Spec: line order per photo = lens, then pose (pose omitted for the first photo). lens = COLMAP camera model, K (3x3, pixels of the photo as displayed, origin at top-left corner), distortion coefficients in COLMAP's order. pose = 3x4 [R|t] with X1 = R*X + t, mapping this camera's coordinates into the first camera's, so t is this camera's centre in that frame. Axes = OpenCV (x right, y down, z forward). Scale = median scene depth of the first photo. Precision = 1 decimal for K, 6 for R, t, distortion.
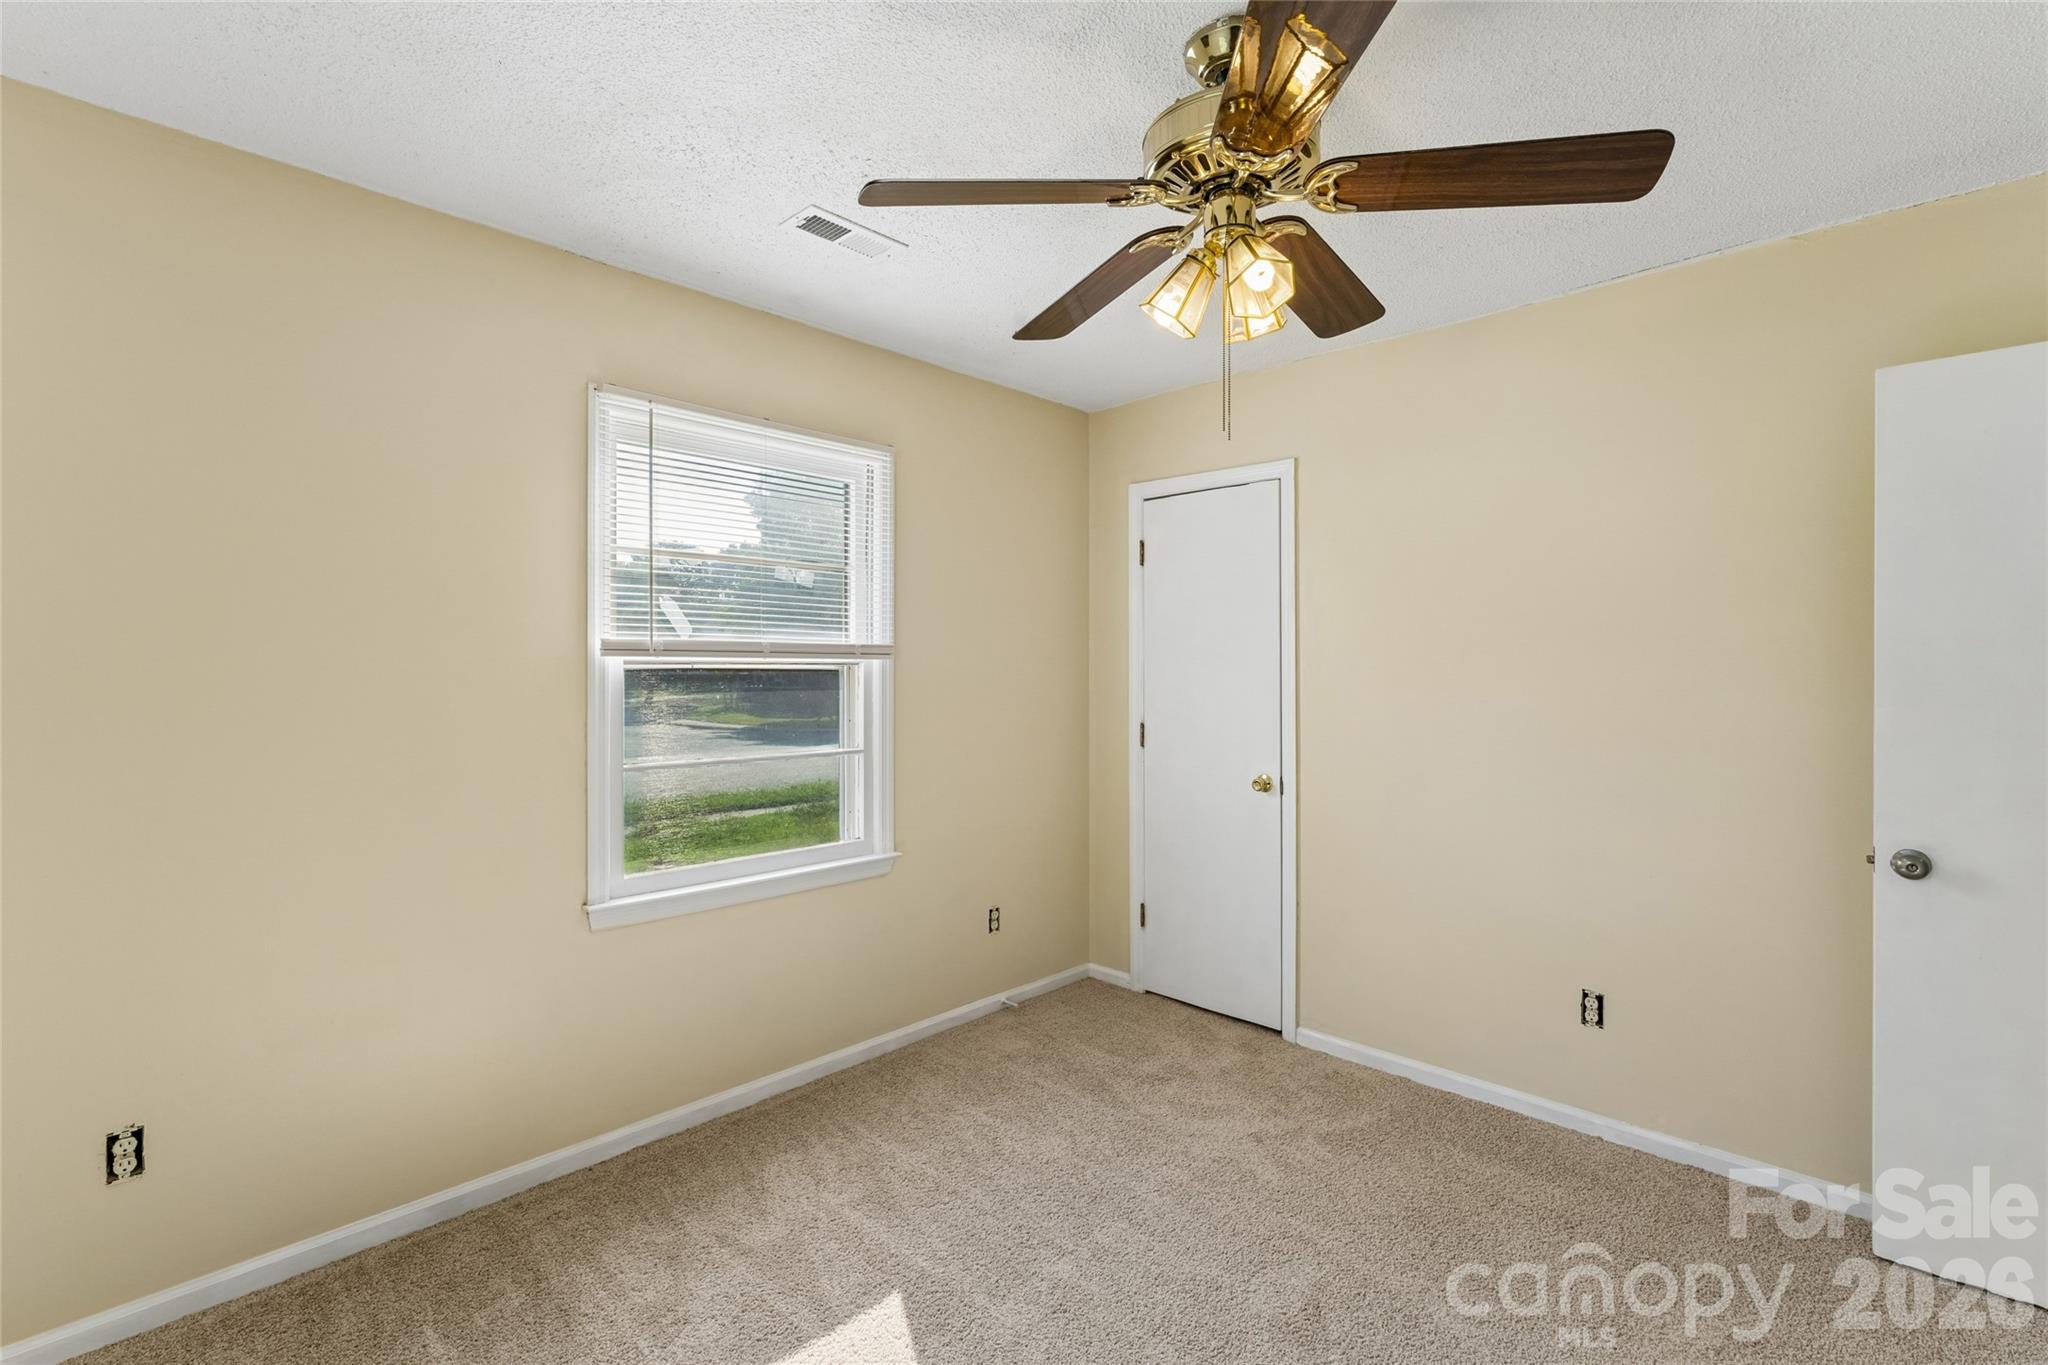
lens RADIAL K [[910.9, 0, 1013.6], [0, 910.9, 678.8], [0, 0, 1]] dist [0.002341, -0.002227]
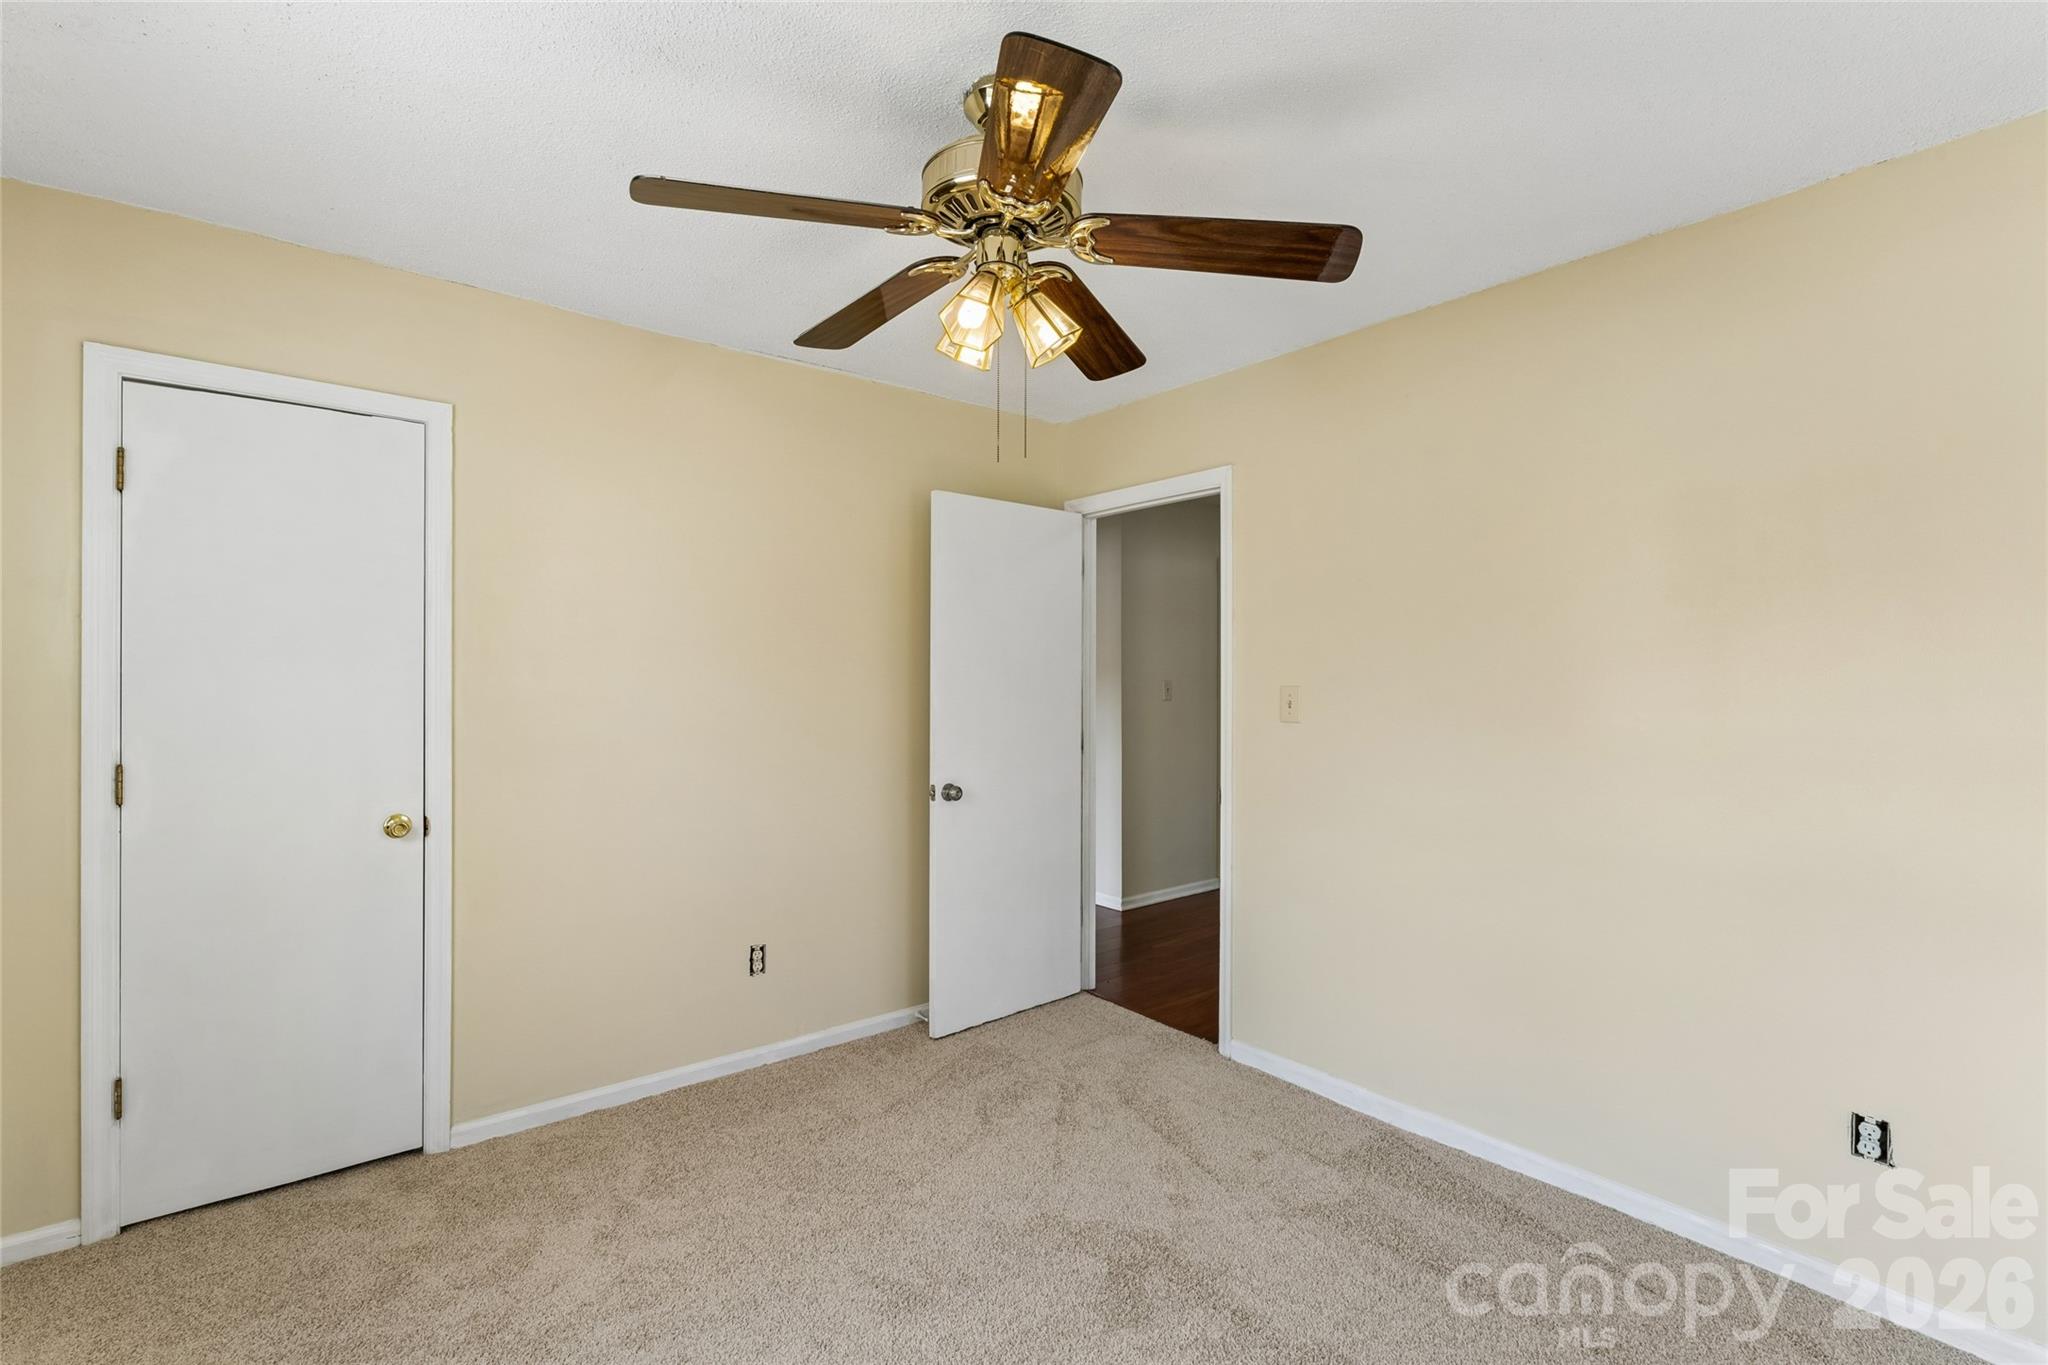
lens RADIAL K [[910.9, 0, 1021.4], [0, 910.9, 677.2], [0, 0, 1]] dist [0.002341, -0.002227]
pose [[0.122954, -0.002035, 0.992410, -0.414680], [0.004738, 0.999988, 0.001463, -0.005854], [-0.992401, 0.004523, 0.122962, 0.420833]]
